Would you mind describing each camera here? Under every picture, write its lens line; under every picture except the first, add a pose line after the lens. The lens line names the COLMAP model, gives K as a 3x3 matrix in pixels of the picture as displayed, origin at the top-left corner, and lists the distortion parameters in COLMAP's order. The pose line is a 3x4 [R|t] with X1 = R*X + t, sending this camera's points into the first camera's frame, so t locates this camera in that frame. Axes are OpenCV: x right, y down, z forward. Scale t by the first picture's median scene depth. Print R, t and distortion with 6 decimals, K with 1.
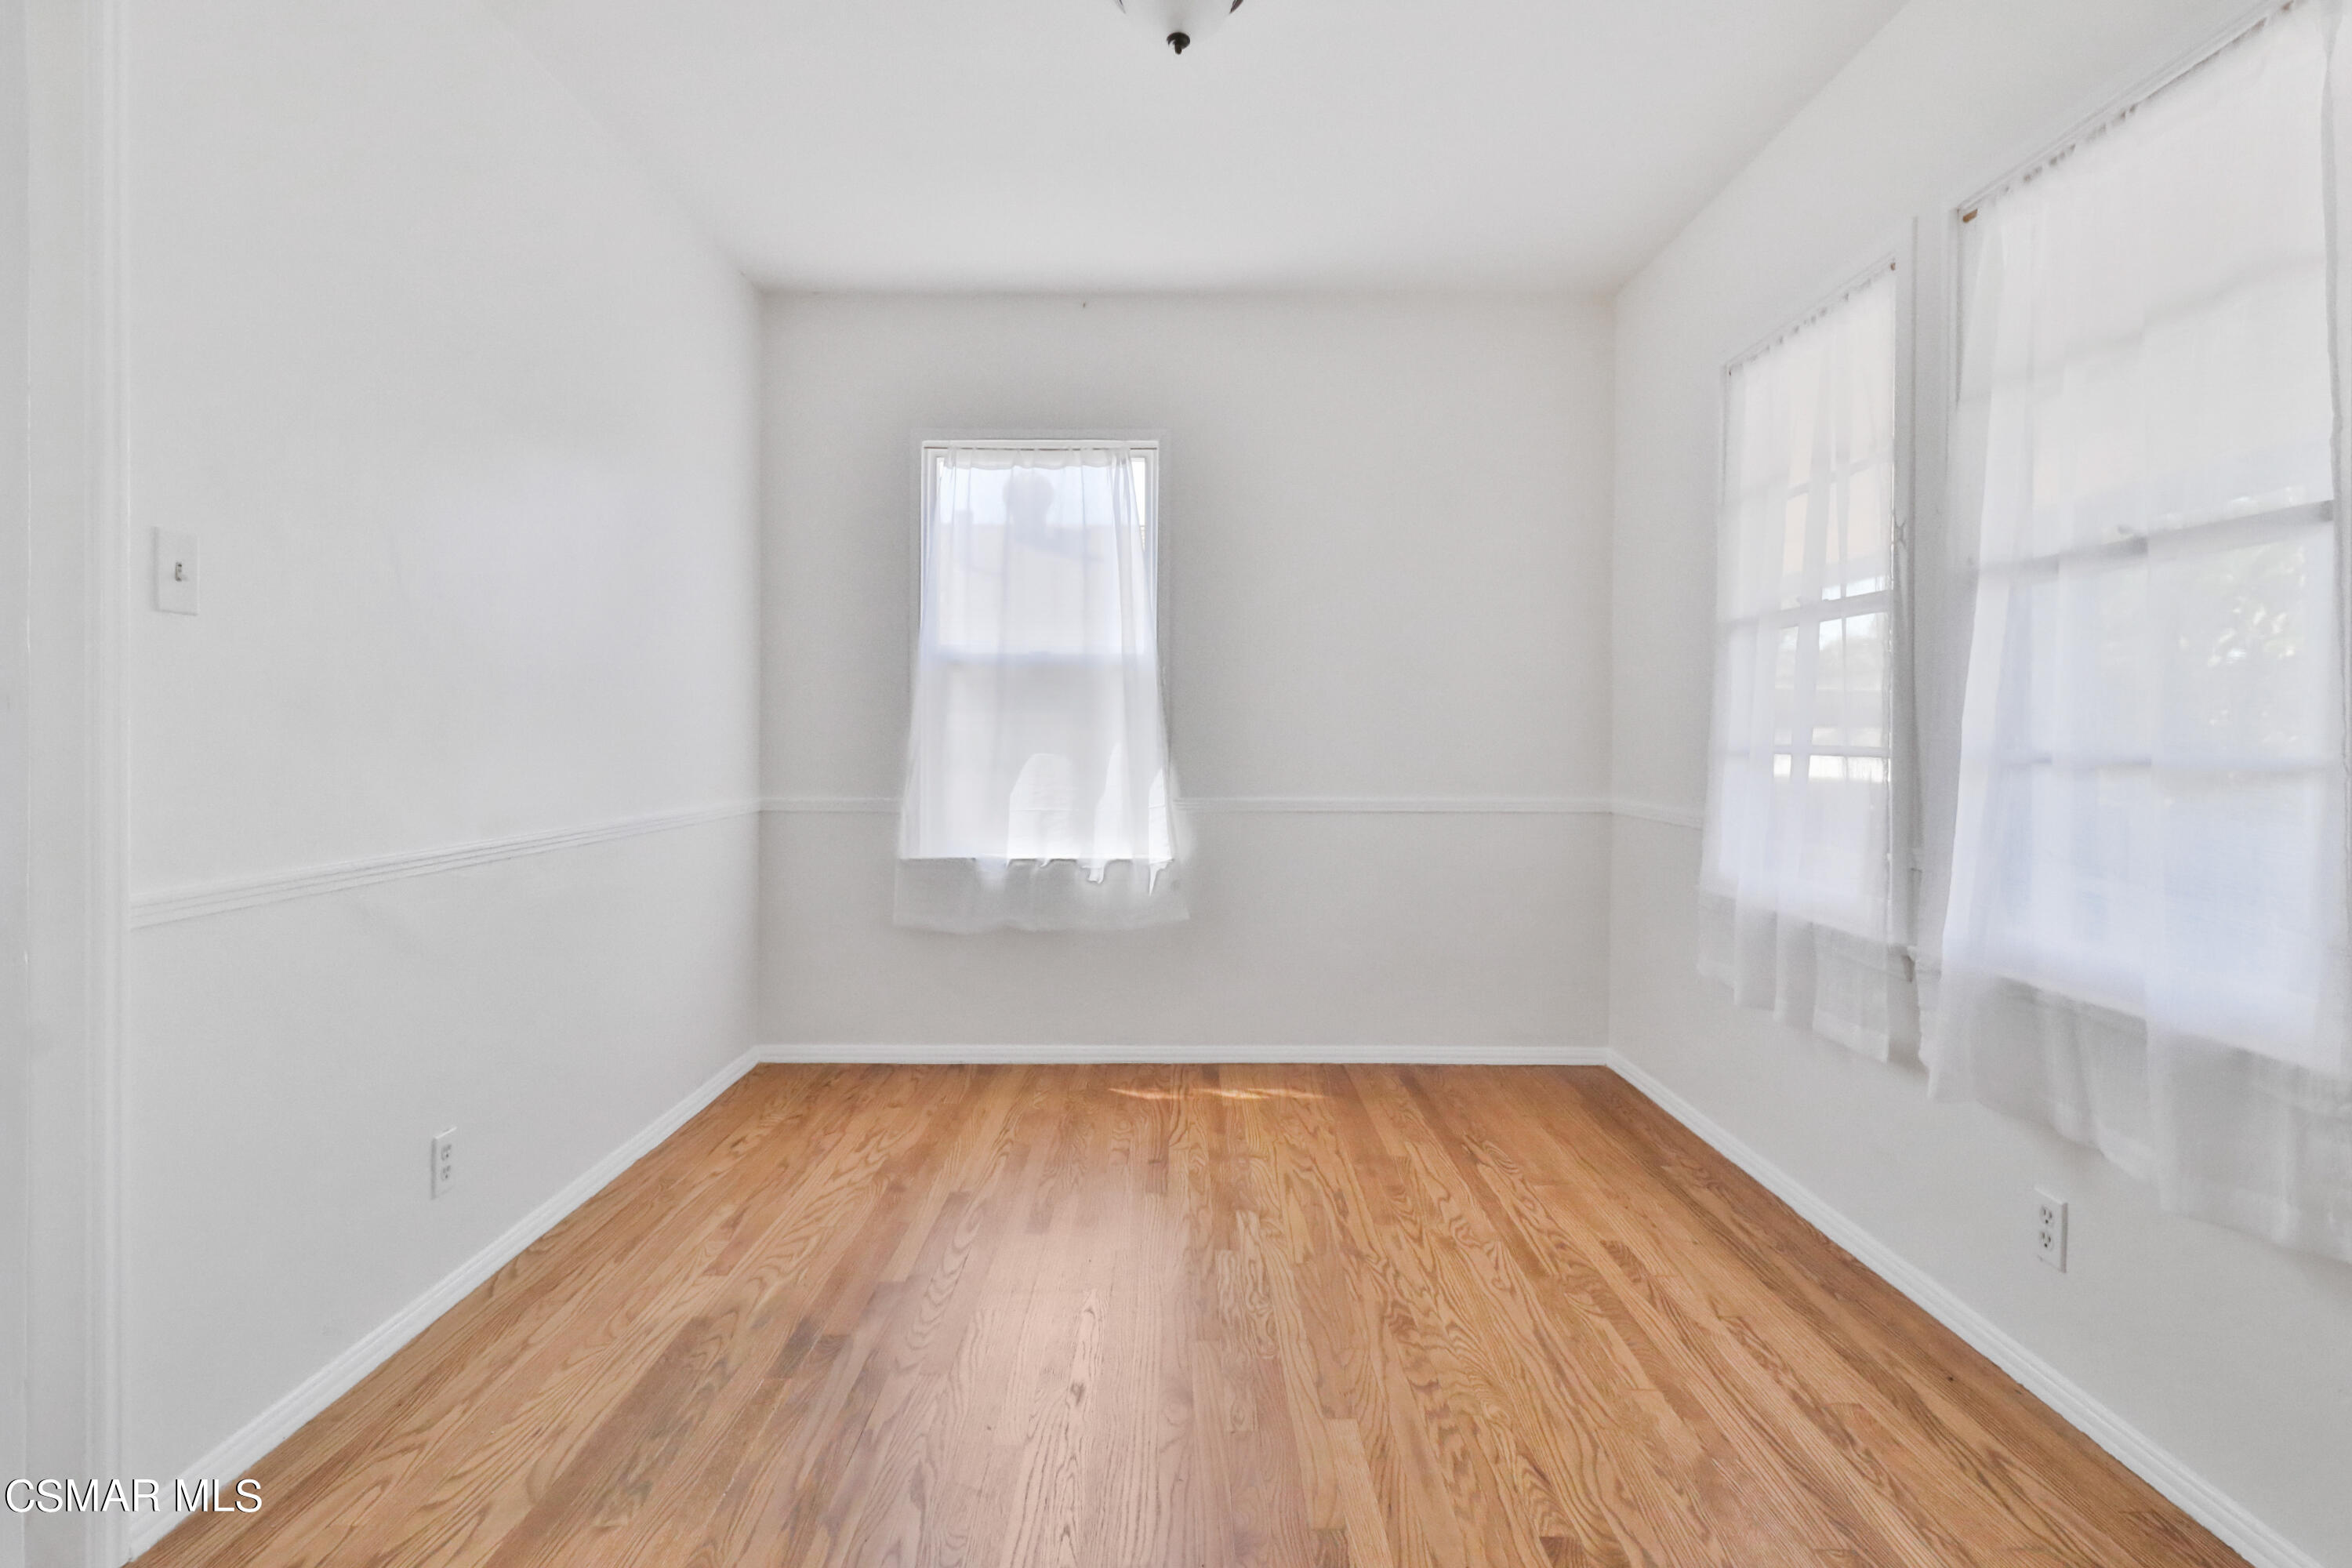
lens RADIAL K [[1215.4, 0, 1182.7], [0, 1215.4, 768.7], [0, 0, 1]] dist [0.017323, -0.006835]
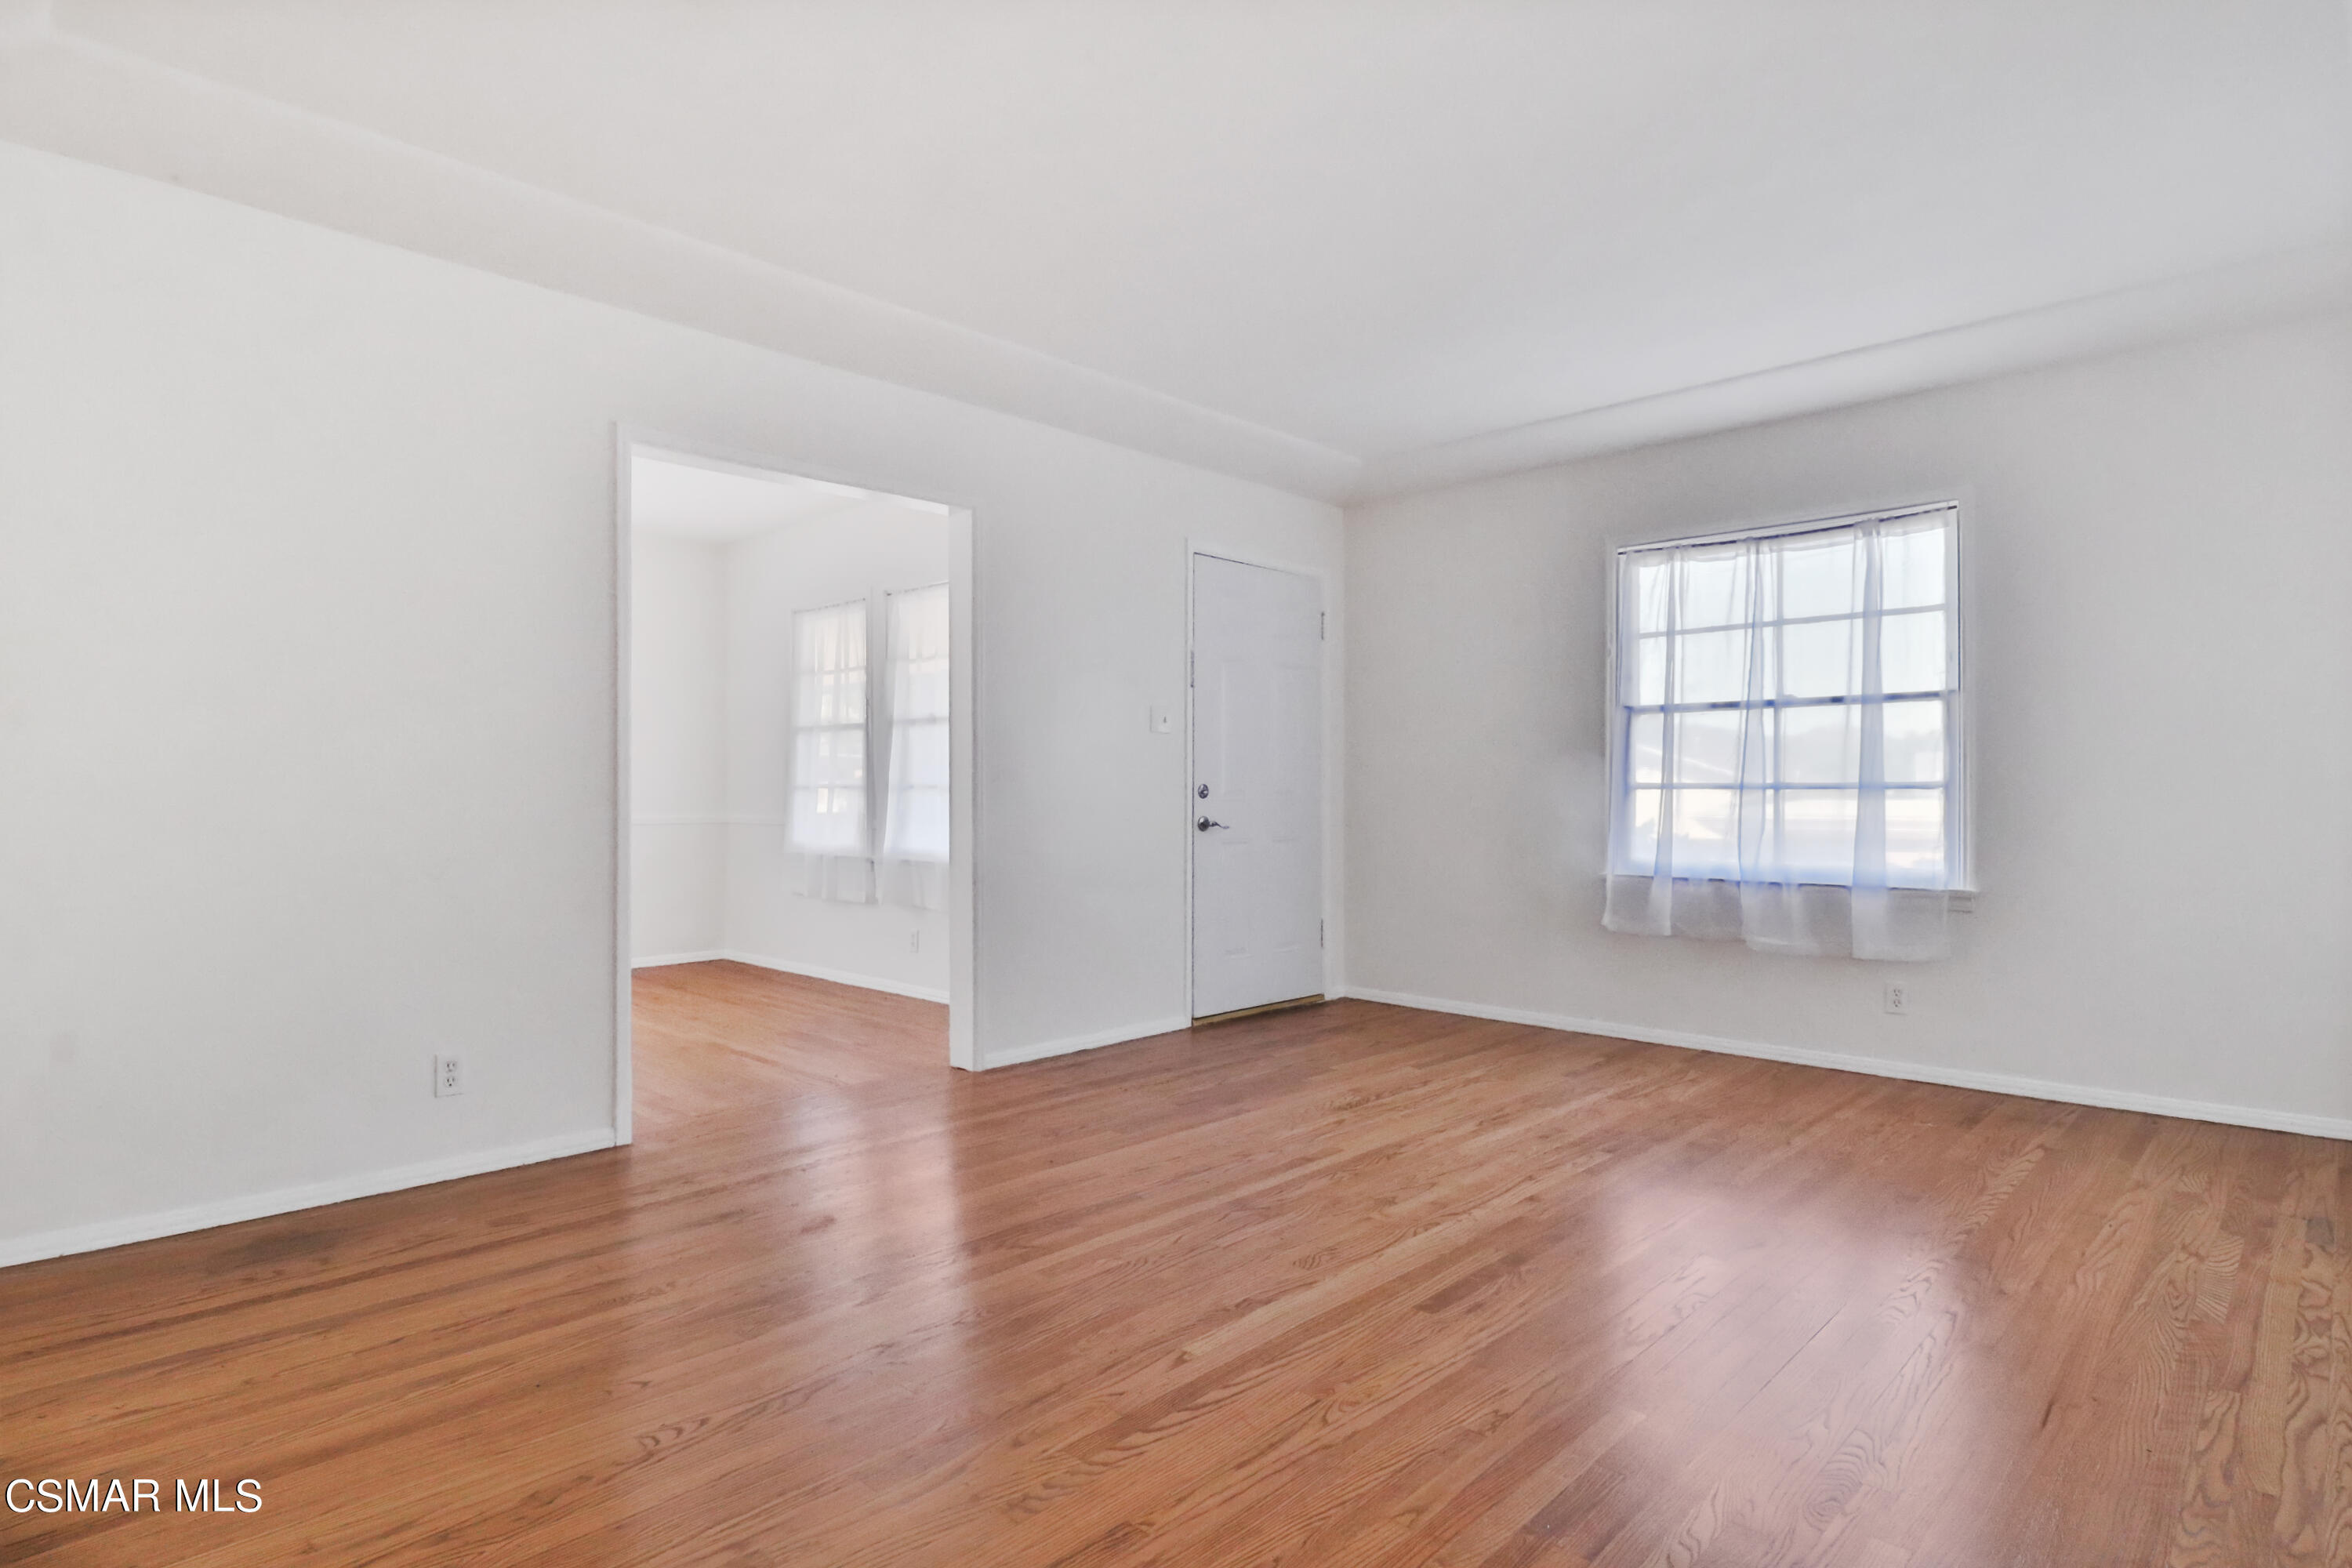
lens RADIAL K [[1215.4, 0, 1178.4], [0, 1215.4, 785.7], [0, 0, 1]] dist [0.017323, -0.006835]
pose [[0.690032, 0.008823, 0.723725, -0.891703], [0.010404, 0.999701, -0.022107, 0.053948], [-0.723704, 0.022784, 0.689734, -1.356862]]
